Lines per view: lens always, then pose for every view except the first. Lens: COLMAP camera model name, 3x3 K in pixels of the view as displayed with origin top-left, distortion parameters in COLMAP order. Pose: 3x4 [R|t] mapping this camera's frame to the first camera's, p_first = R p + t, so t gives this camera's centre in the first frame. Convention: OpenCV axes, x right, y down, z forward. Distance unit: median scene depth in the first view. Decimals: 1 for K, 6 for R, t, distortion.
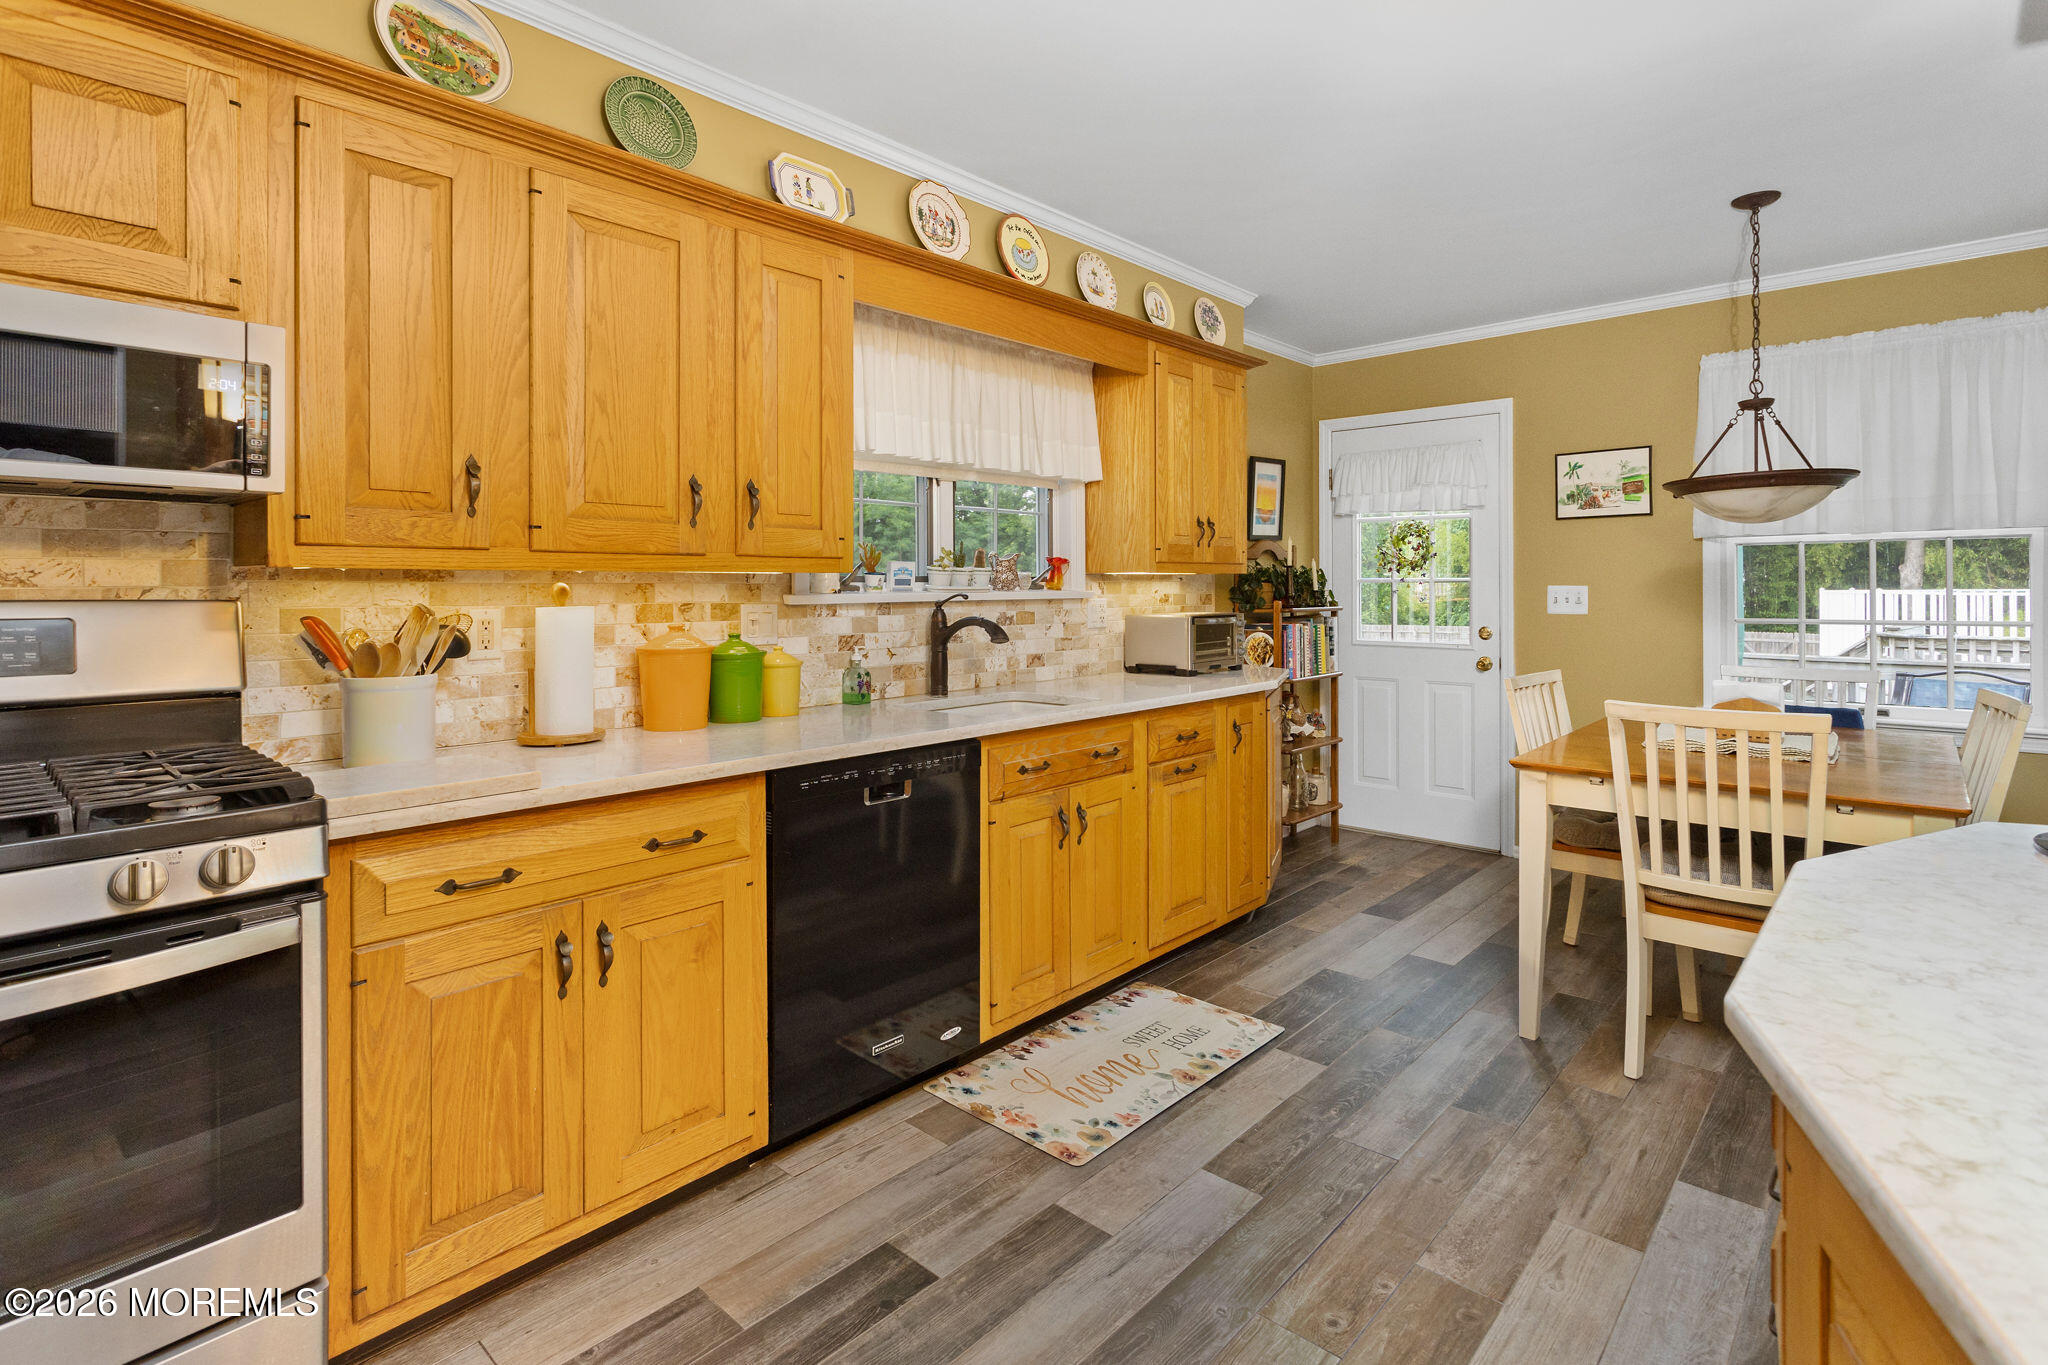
lens RADIAL K [[998.9, 0, 1022.9], [0, 998.9, 582.6], [0, 0, 1]] dist [0.000774, 0.000233]
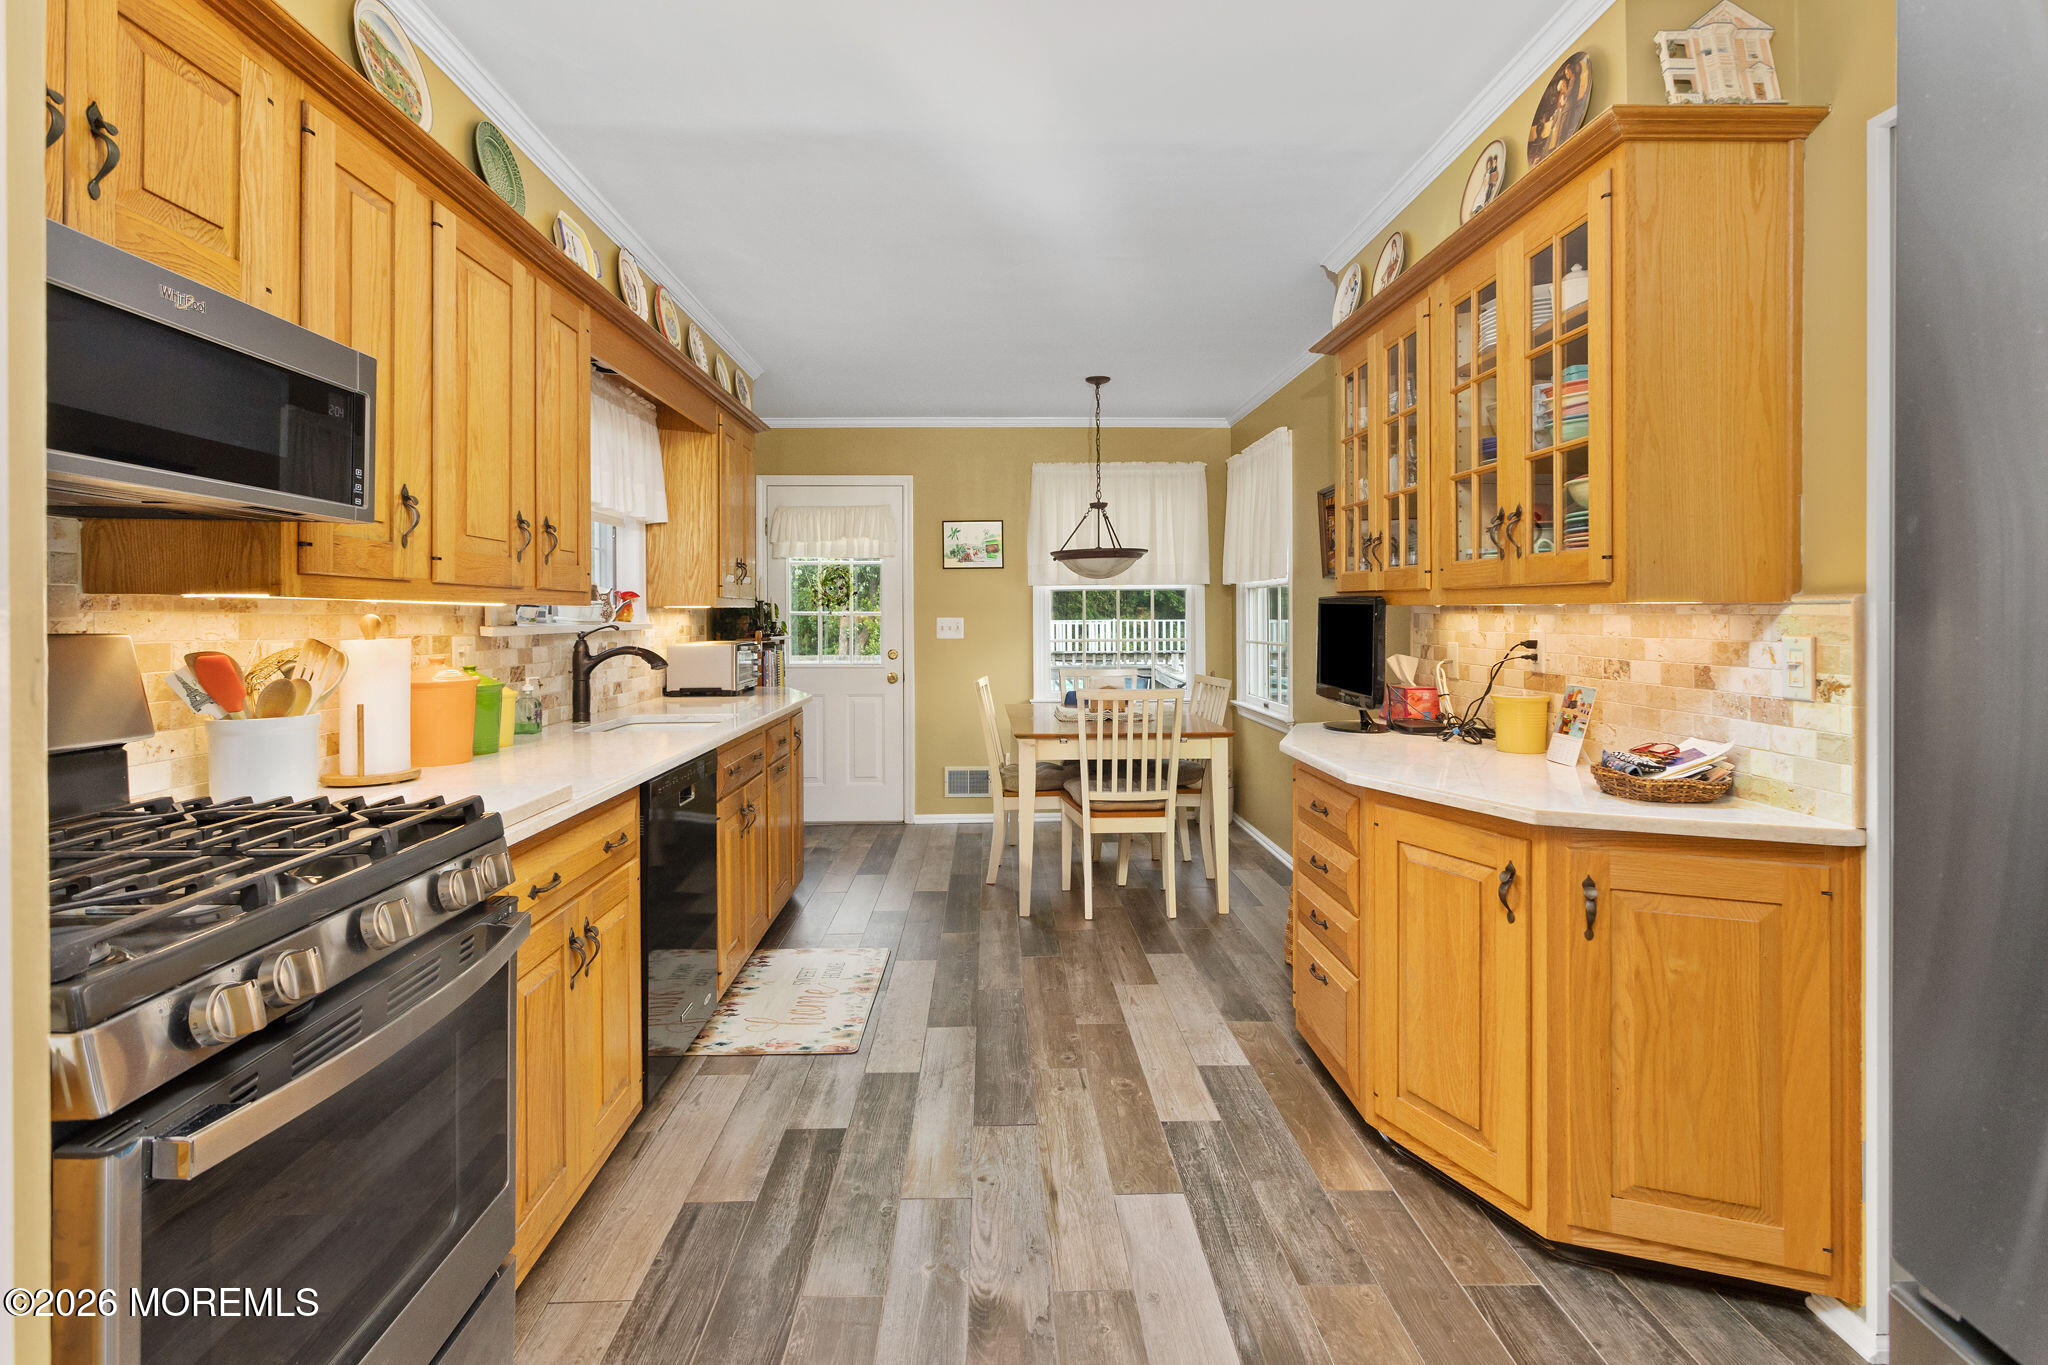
lens RADIAL K [[1014.3, 0, 1024.2], [0, 1014.3, 606.6], [0, 0, 1]] dist [-0.001899, -0.000129]
pose [[0.713882, 0.007929, 0.700221, -0.610994], [-0.002802, 0.999960, -0.008467, -0.001065], [-0.700261, 0.004082, 0.713876, -0.107371]]
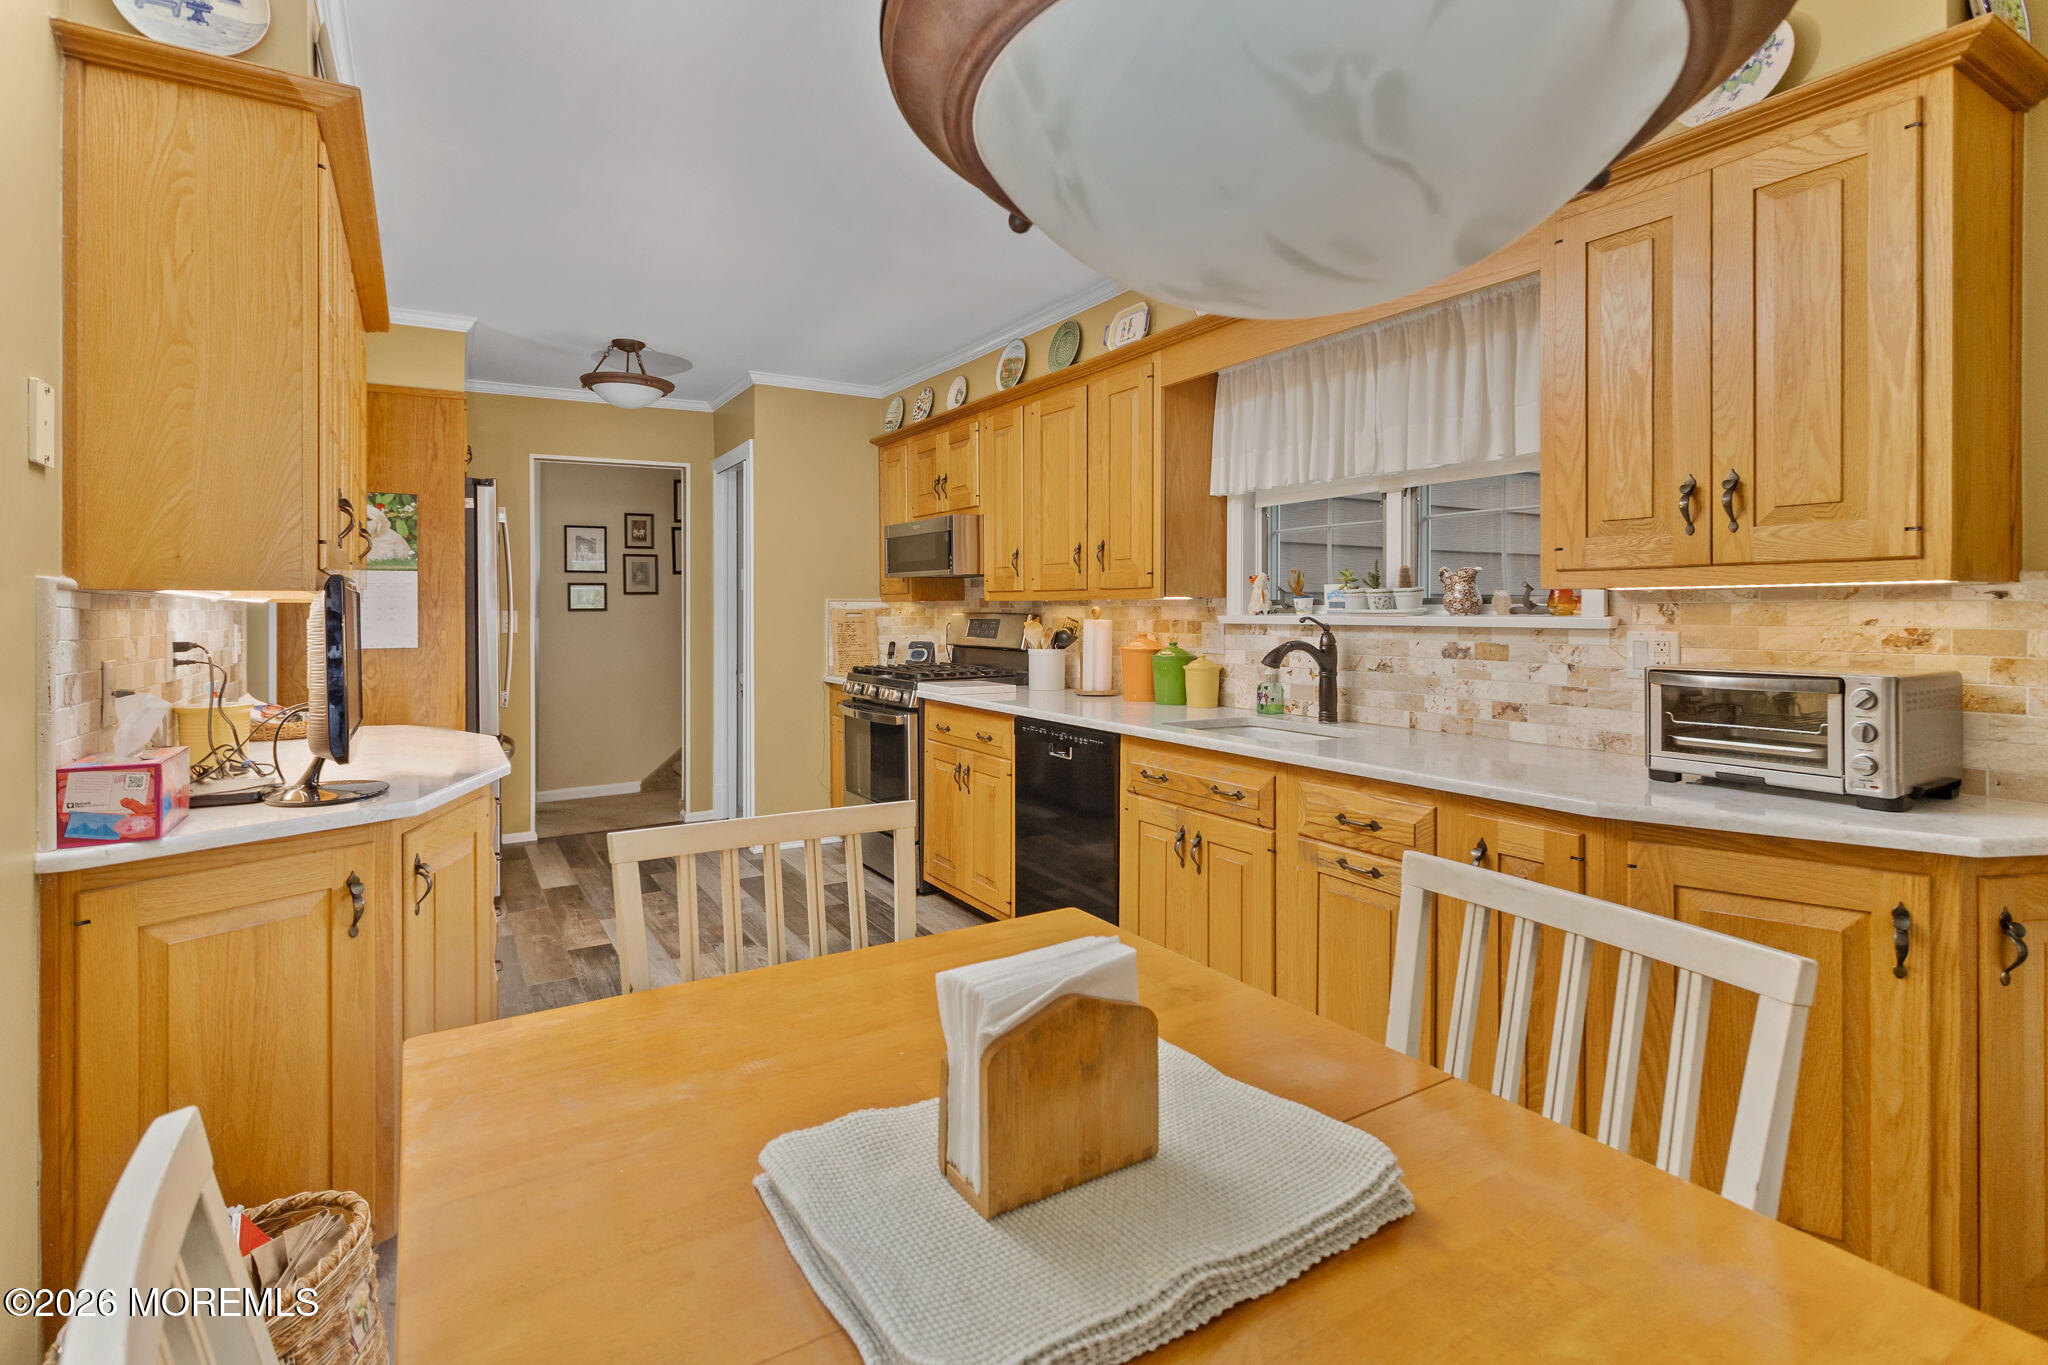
lens RADIAL K [[983.8, 0, 1023.0], [0, 983.8, 612.4], [0, 0, 1]] dist [-0.001146, -0.000245]
pose [[-0.280876, 0.008345, -0.959708, 1.121843], [0.006394, 0.999956, 0.006824, -0.001907], [0.959723, -0.004219, -0.280917, 1.206273]]
